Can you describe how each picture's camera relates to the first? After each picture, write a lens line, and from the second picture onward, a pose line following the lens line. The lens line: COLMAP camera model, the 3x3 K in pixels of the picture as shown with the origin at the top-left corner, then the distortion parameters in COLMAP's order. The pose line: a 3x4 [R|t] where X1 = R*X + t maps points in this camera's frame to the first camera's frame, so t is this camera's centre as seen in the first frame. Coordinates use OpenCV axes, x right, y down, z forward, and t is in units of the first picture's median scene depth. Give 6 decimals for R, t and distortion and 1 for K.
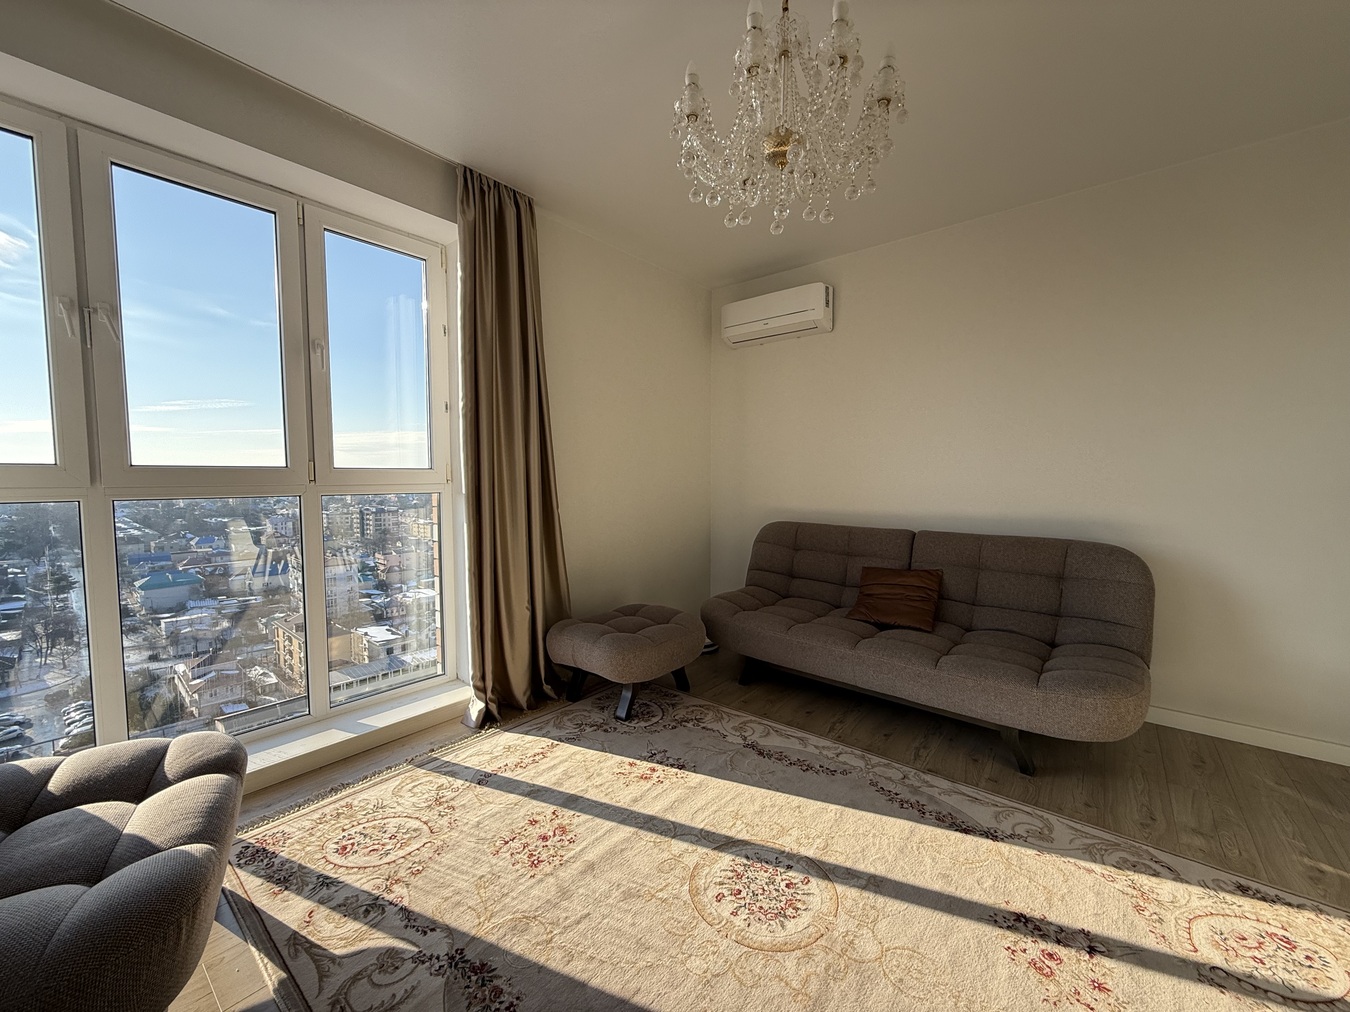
lens RADIAL K [[536.0, 0, 670.8], [0, 536.0, 509.5], [0, 0, 1]] dist [0.000328, -0.000158]
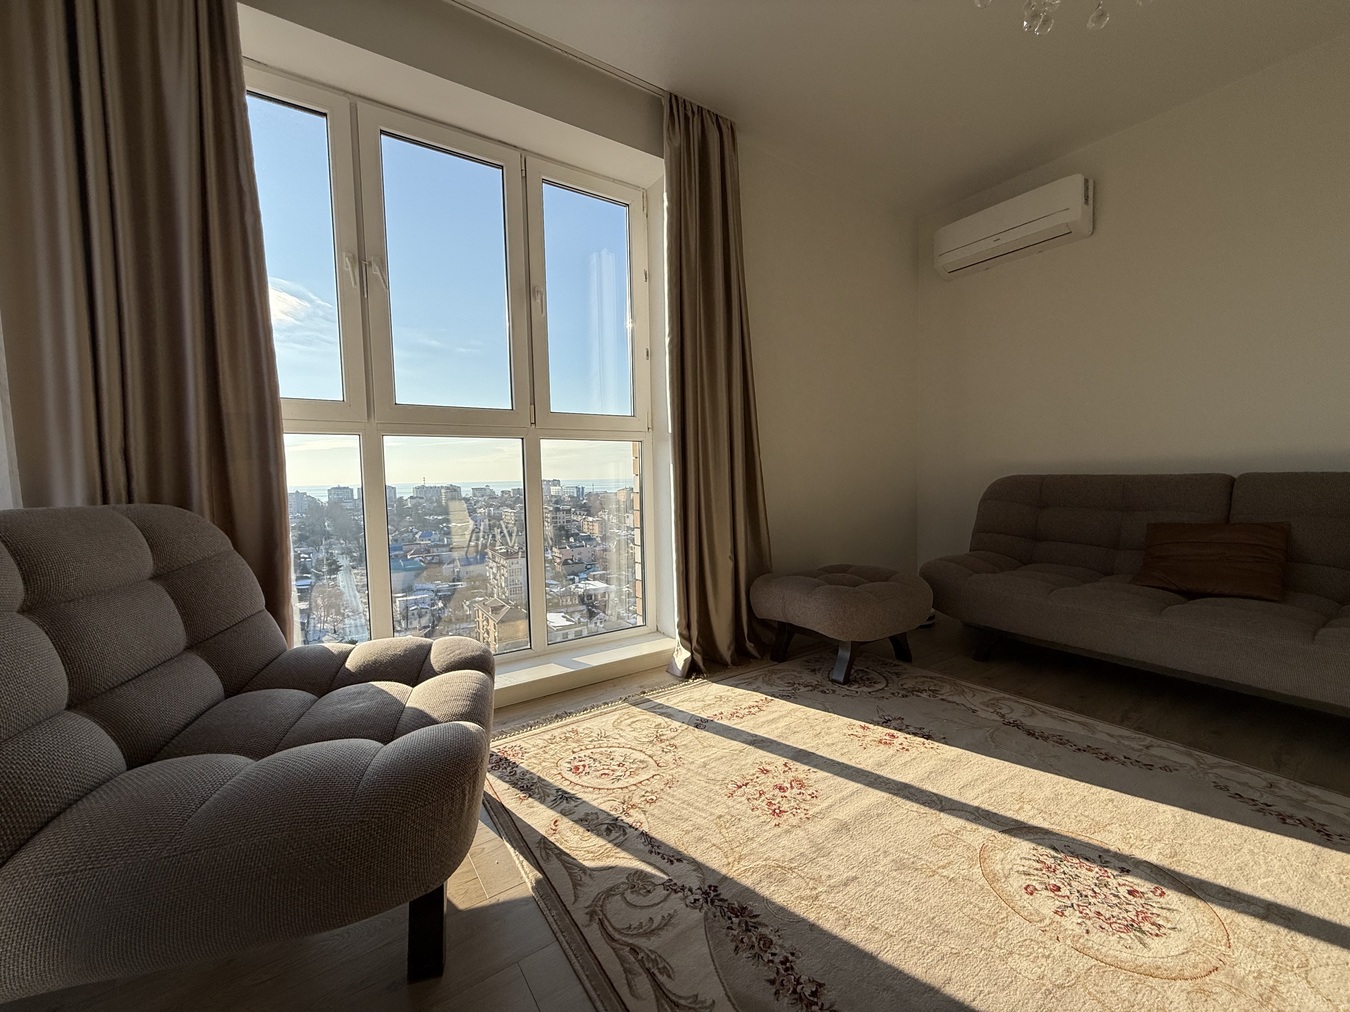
lens RADIAL K [[536.0, 0, 670.8], [0, 536.0, 509.5], [0, 0, 1]] dist [0.000328, -0.000158]
pose [[0.959369, -0.002914, -0.282138, -0.151994], [0.003685, 0.999991, 0.002202, 0.143077], [0.282129, -0.003152, 0.959371, 0.097001]]
